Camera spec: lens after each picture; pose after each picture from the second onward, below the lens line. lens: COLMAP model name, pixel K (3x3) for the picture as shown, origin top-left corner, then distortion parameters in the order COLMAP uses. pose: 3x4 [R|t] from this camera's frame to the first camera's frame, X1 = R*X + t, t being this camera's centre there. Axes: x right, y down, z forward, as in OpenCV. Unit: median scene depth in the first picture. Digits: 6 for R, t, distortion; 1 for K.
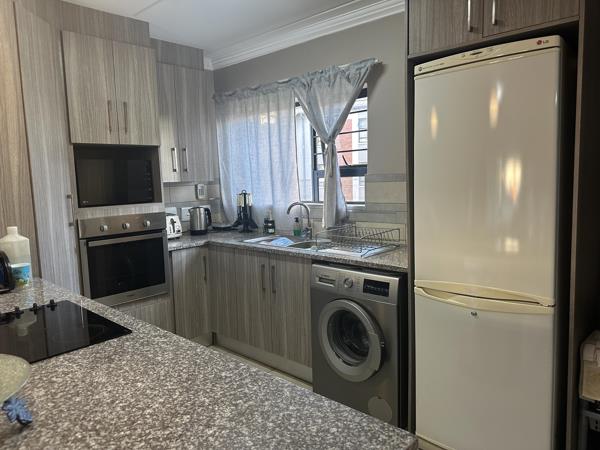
lens RADIAL K [[421.0, 0, 300.0], [0, 421.0, 225.0], [0, 0, 1]] dist [0.056250, -0.071781]
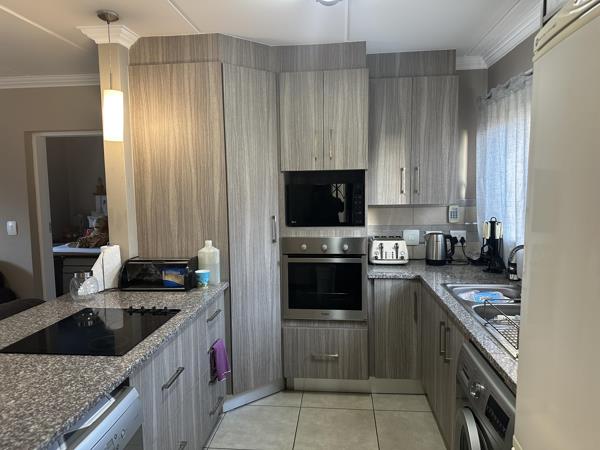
lens RADIAL K [[421.0, 0, 300.0], [0, 421.0, 225.0], [0, 0, 1]] dist [0.056250, -0.071781]
pose [[0.591797, 0.098649, -0.800028, 0.372210], [-0.096368, 0.994024, 0.051285, -0.098487], [0.800306, 0.046747, 0.597767, 0.323912]]
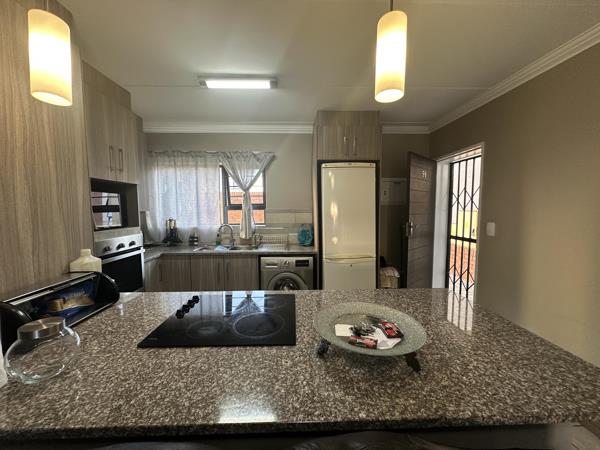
lens RADIAL K [[239.9, 0, 300.0], [0, 239.9, 225.0], [0, 0, 1]] dist [-0.002920, -0.000334]
pose [[0.718895, -0.023165, 0.694733, -0.509944], [0.061920, 0.997606, -0.030809, -0.003878], [-0.692355, 0.065166, 0.718608, 0.113870]]
